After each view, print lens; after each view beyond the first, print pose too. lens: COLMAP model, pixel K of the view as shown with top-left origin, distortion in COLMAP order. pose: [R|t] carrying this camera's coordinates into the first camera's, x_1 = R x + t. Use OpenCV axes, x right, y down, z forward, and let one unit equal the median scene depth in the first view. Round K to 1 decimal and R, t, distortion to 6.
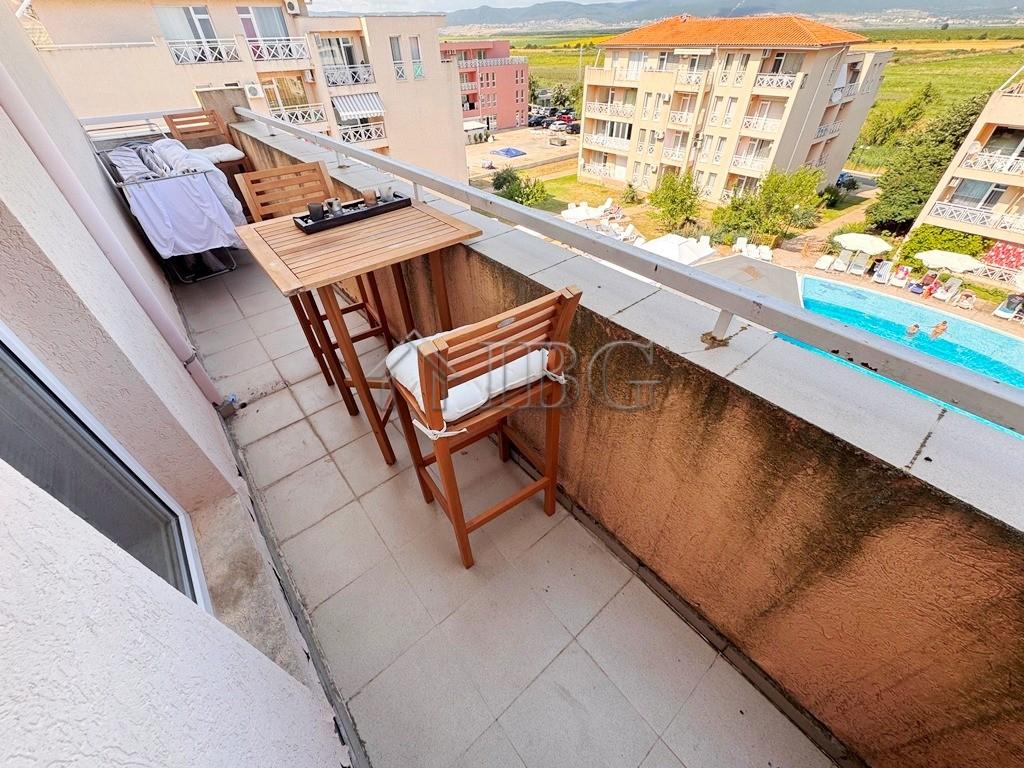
lens RADIAL K [[407.8, 0, 512.0], [0, 407.8, 384.0], [0, 0, 1]] dist [-0.000610, -0.000377]
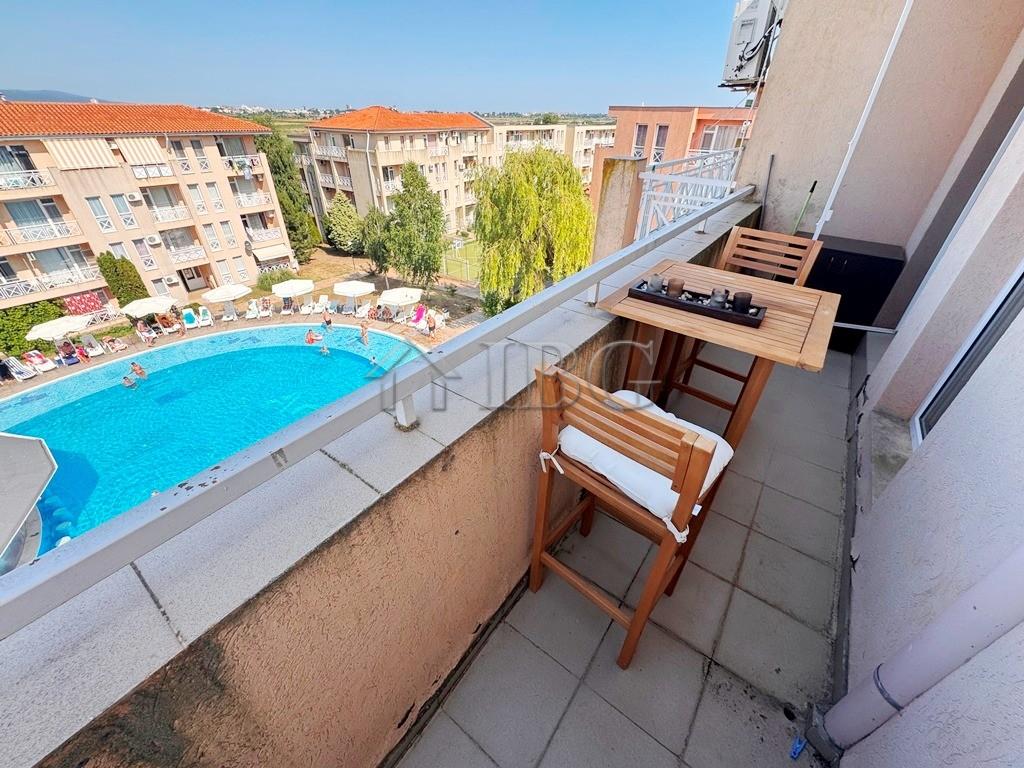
lens RADIAL K [[407.8, 0, 512.0], [0, 407.8, 384.0], [0, 0, 1]] dist [-0.000610, -0.000377]
pose [[-0.245440, -0.521285, 0.817325, -0.076060], [0.627388, 0.557318, 0.543857, -0.072355], [-0.739015, 0.646265, 0.190260, 0.085366]]
